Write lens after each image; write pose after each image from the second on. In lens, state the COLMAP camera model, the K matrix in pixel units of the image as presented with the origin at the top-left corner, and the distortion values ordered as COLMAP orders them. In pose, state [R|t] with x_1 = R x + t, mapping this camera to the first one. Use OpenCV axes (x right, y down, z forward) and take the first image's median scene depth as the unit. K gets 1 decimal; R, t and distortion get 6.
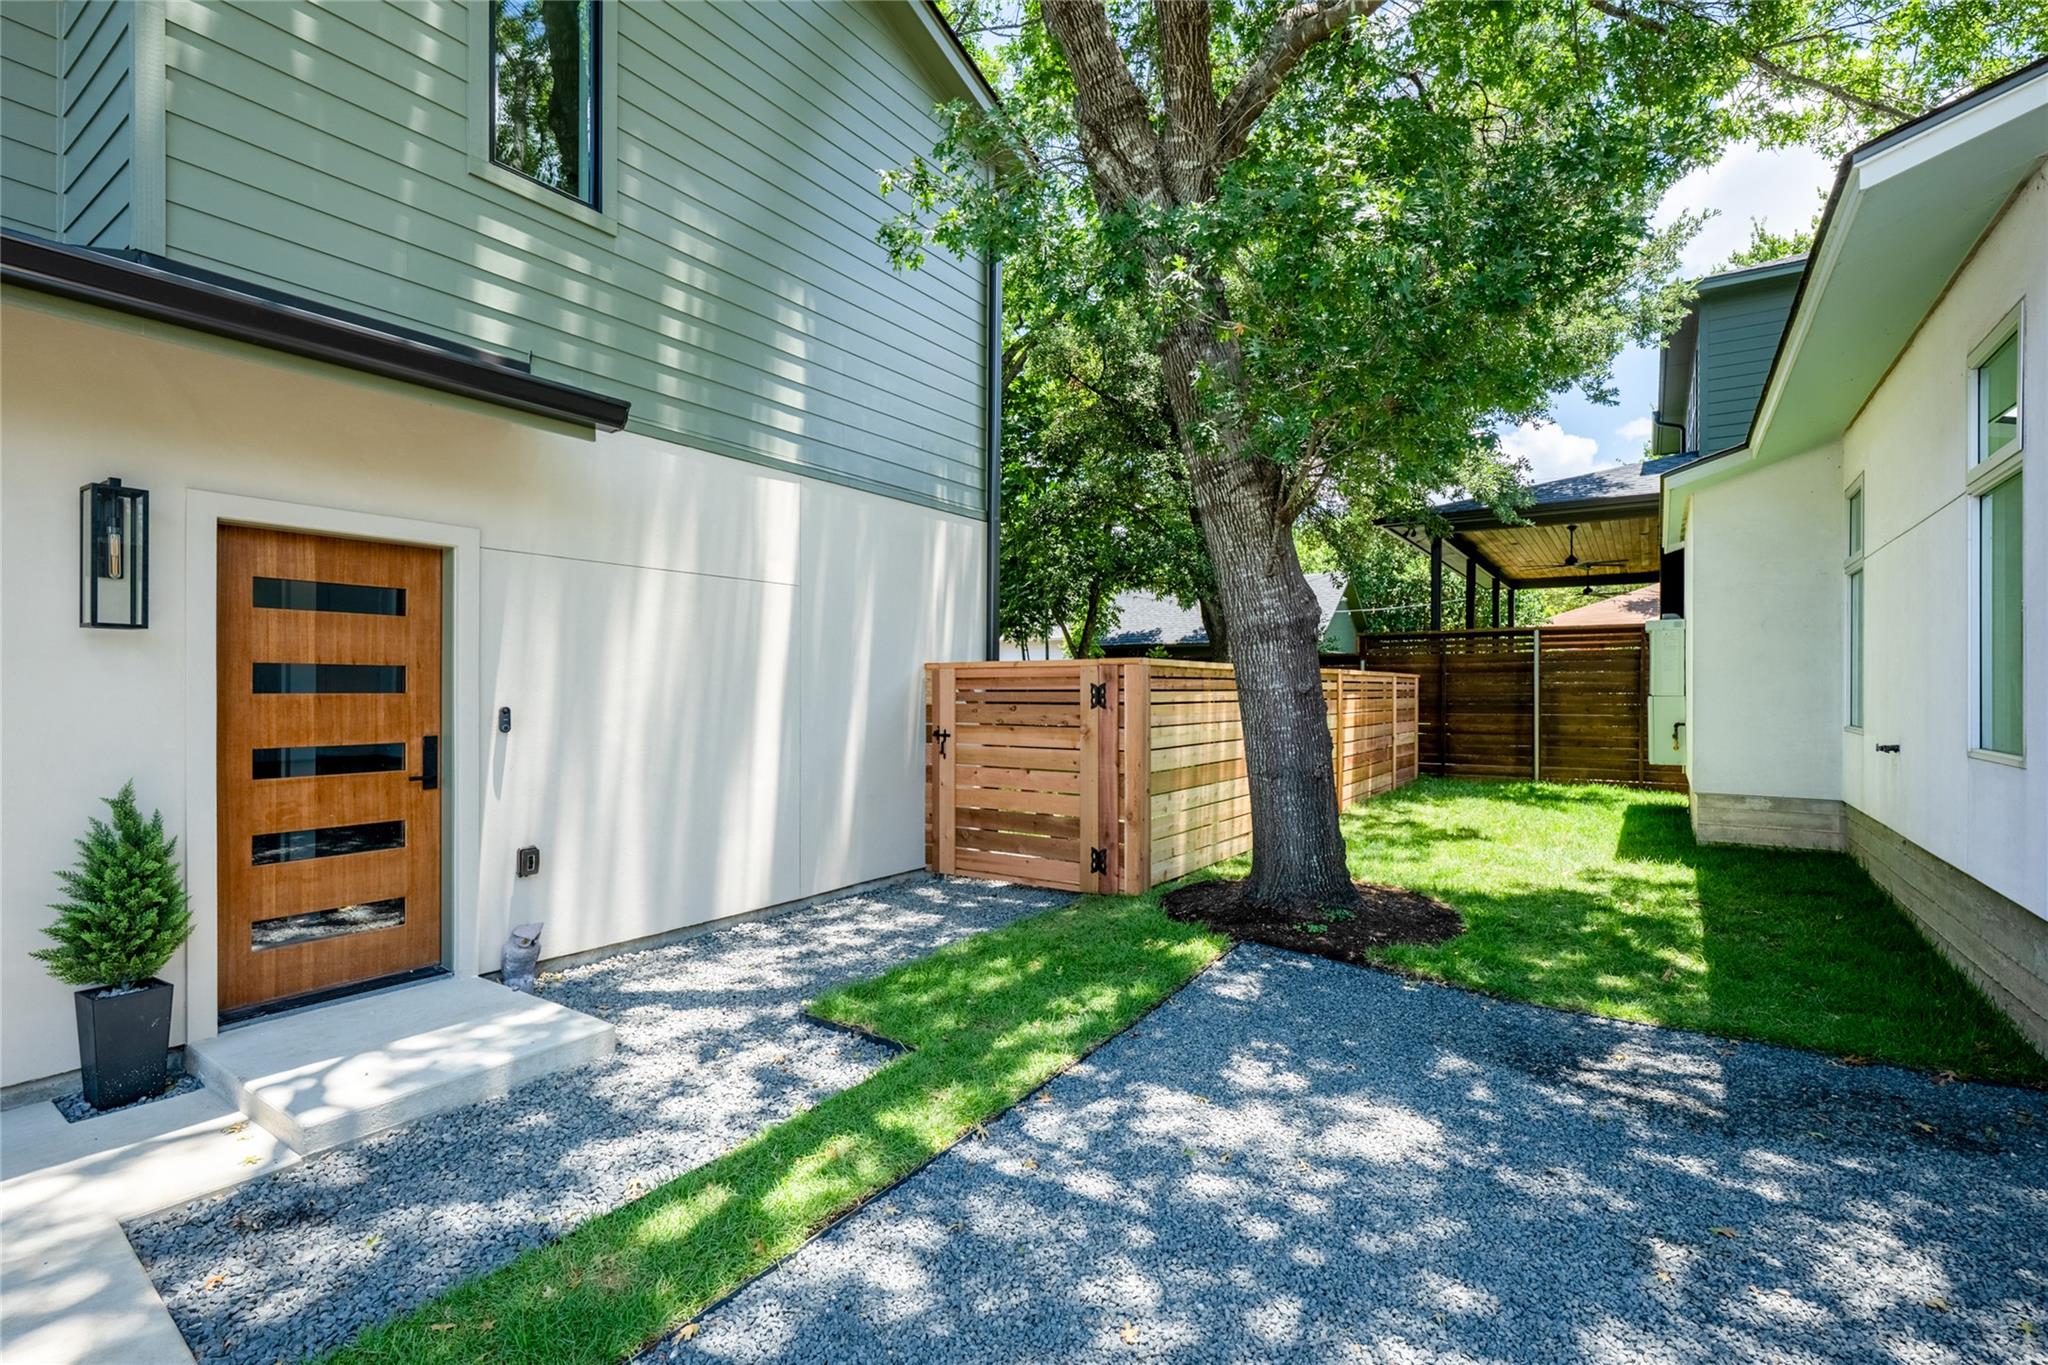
lens RADIAL K [[930.7, 0, 1027.0], [0, 930.7, 685.1], [0, 0, 1]] dist [-0.006373, -0.000453]
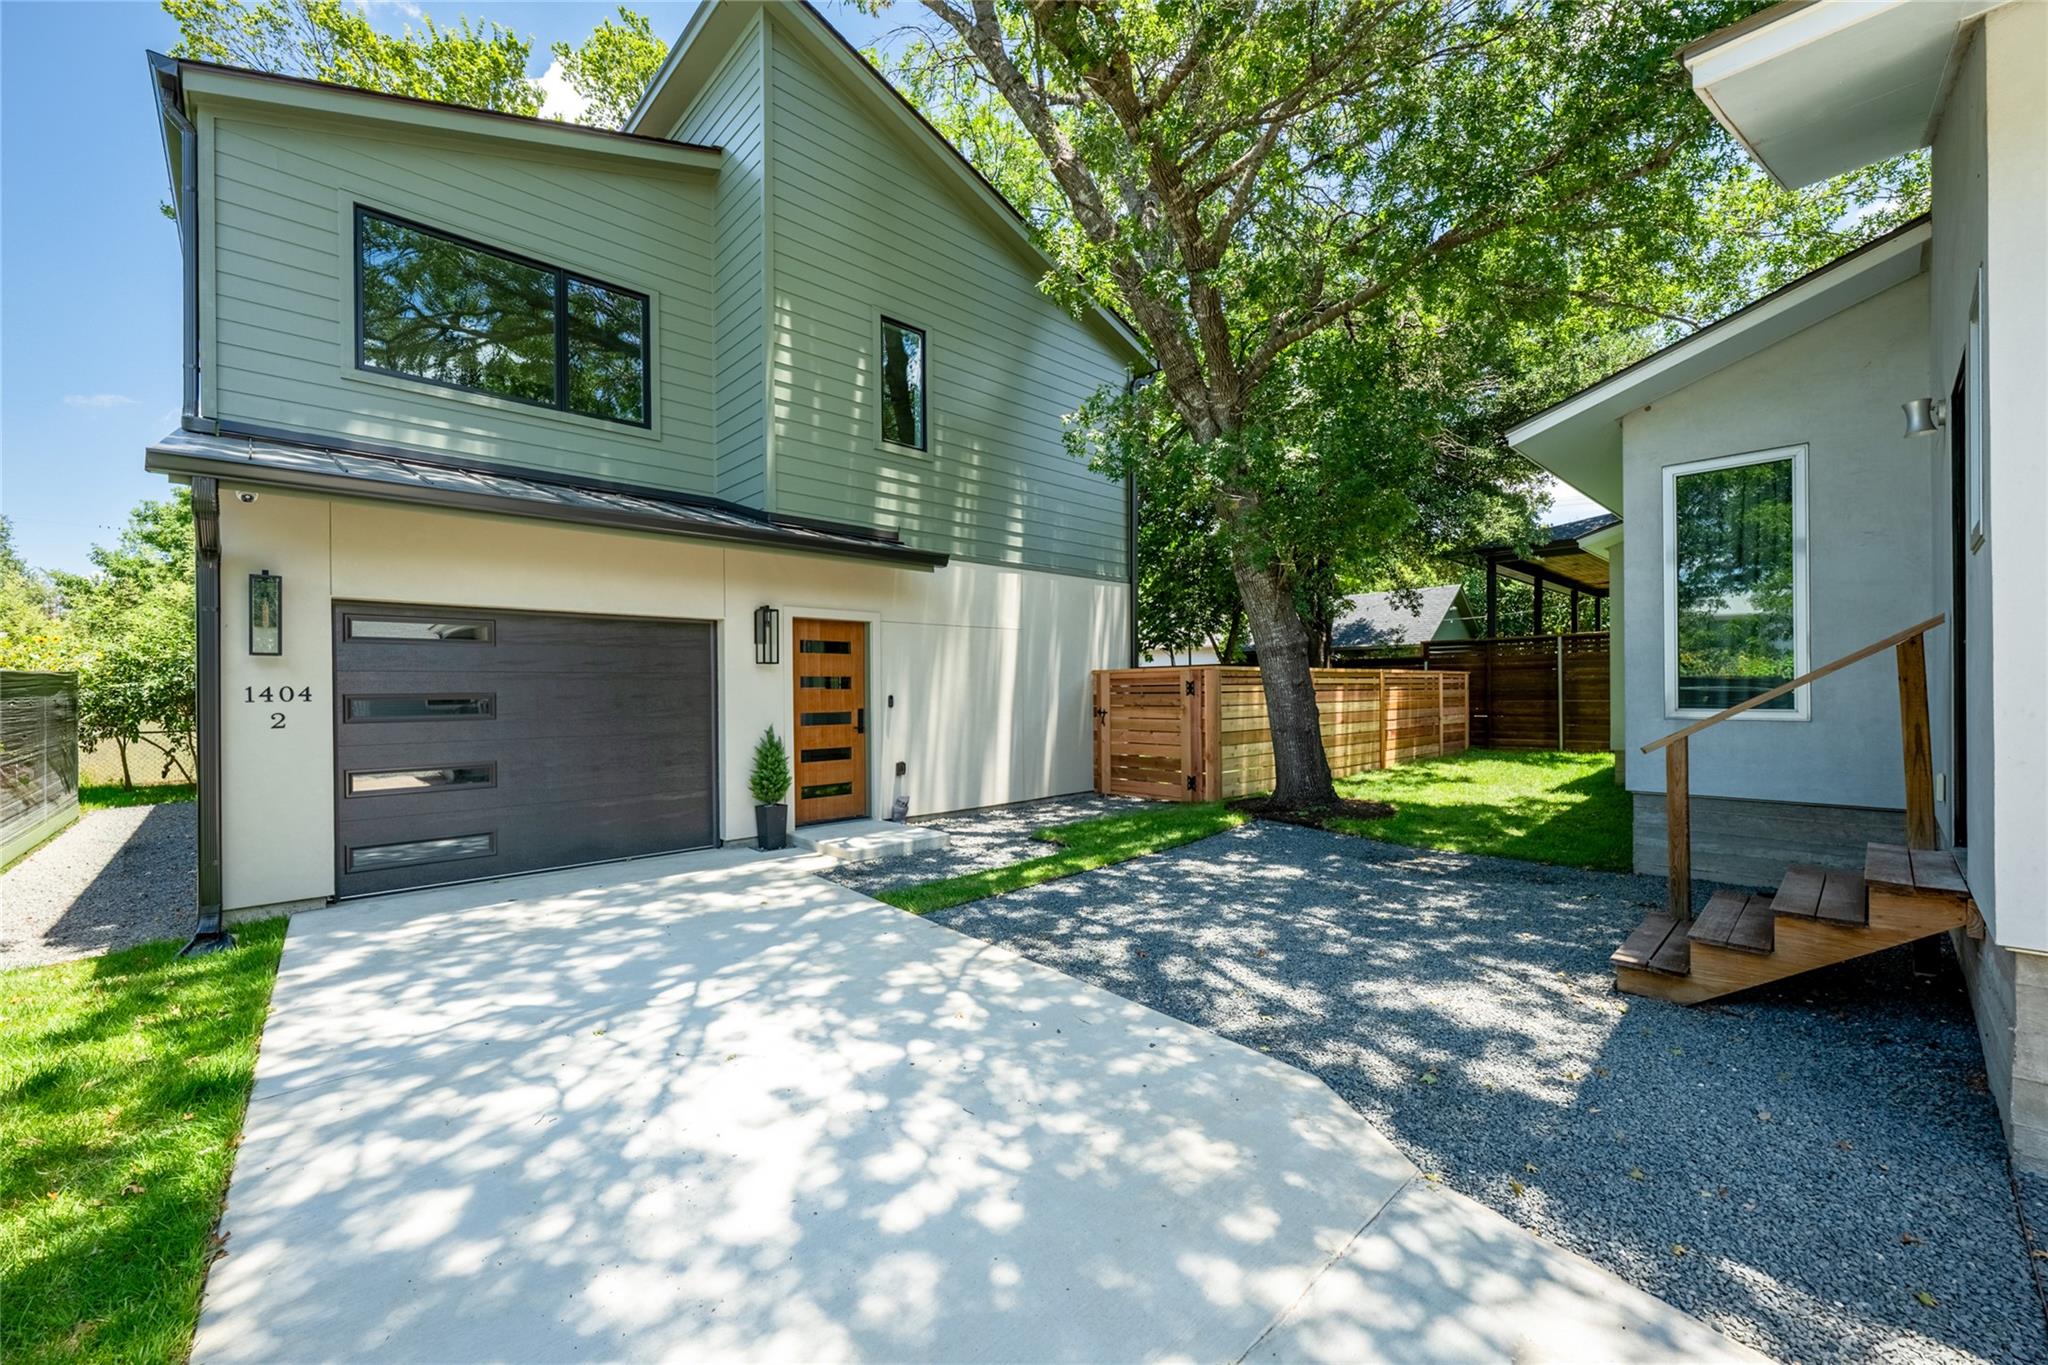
lens RADIAL K [[809.7, 0, 1017.8], [0, 809.7, 685.7], [0, 0, 1]] dist [-0.003588, -0.000229]
pose [[0.975123, -0.011939, -0.221341, 0.105706], [0.011866, 0.999928, -0.001656, 0.006424], [0.221345, -0.001012, 0.975195, -0.593599]]
